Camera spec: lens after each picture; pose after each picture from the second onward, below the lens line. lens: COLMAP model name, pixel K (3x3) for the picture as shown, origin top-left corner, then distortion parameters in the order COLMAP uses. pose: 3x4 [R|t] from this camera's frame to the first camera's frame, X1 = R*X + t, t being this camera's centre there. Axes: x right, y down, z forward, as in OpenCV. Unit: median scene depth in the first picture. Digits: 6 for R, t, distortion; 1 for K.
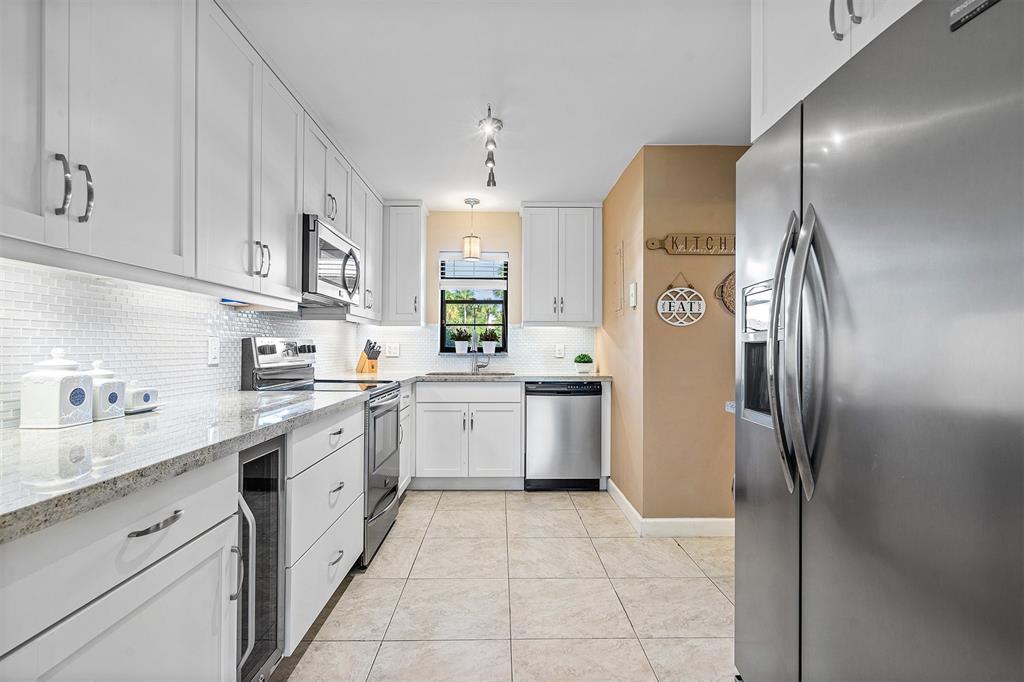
lens RADIAL K [[481.2, 0, 503.8], [0, 481.2, 343.1], [0, 0, 1]] dist [0.000878, 0.000022]
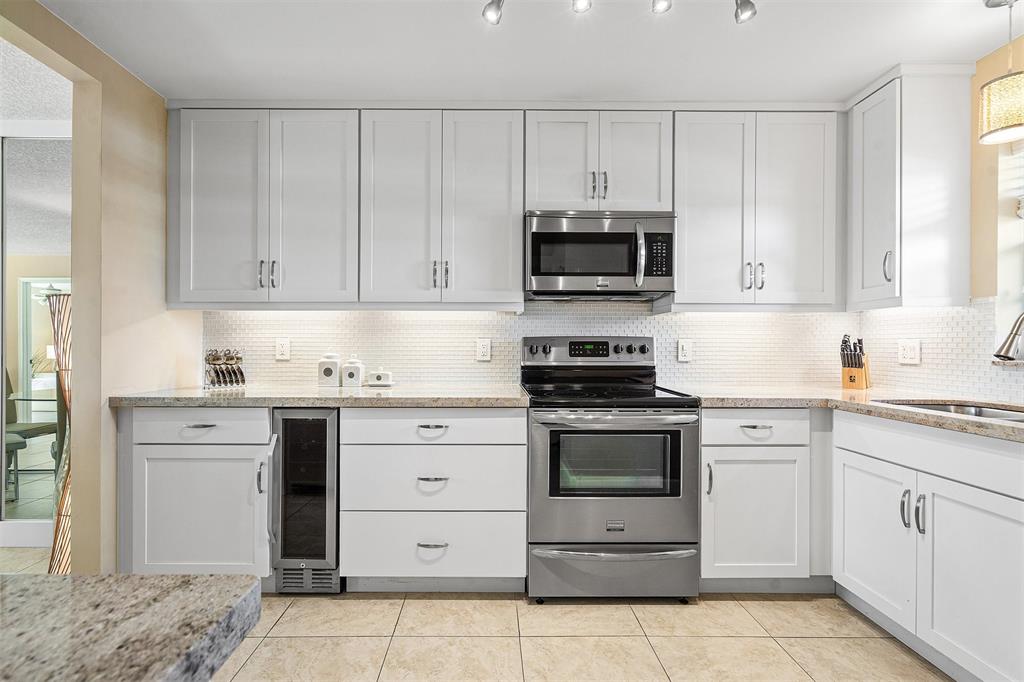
lens RADIAL K [[481.2, 0, 505.1], [0, 481.2, 346.9], [0, 0, 1]] dist [0.000878, 0.000022]
pose [[-0.006720, -0.002628, -0.999974, 0.452003], [0.006977, 0.999972, -0.002675, 0.008751], [0.999953, -0.006995, -0.006702, 0.742001]]
